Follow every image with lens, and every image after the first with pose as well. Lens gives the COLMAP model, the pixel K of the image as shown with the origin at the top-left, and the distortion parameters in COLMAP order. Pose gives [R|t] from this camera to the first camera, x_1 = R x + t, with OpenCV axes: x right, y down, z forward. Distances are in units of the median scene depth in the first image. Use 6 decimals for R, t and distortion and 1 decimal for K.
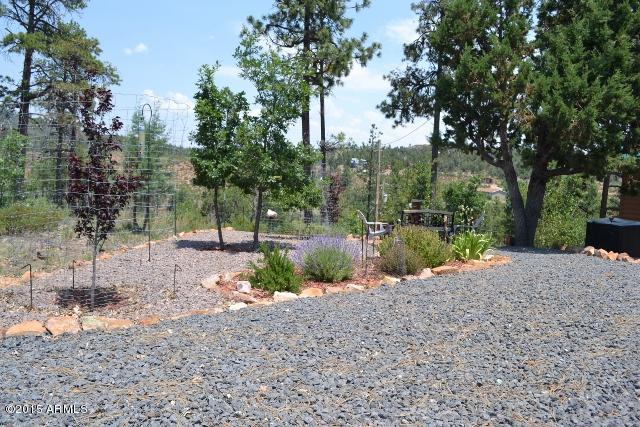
lens RADIAL K [[513.3, 0, 319.4], [0, 513.3, 214.1], [0, 0, 1]] dist [-0.081269, 0.004453]
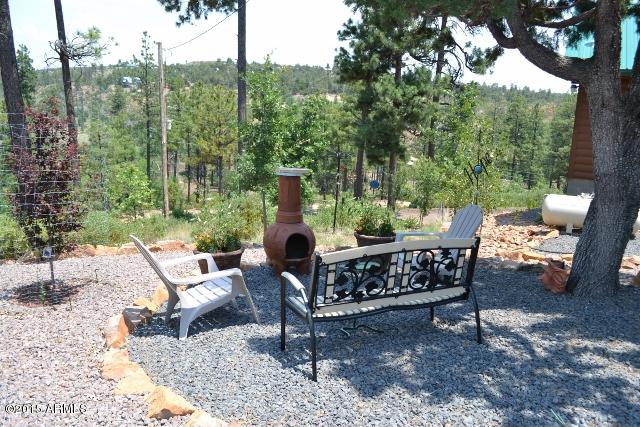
lens RADIAL K [[513.3, 0, 319.5], [0, 513.3, 215.5], [0, 0, 1]] dist [-0.081269, 0.004453]
pose [[0.912615, -0.106130, 0.394803, 0.024635], [0.042223, 0.985020, 0.167189, -0.024616], [-0.406633, -0.135909, 0.903426, 0.278706]]
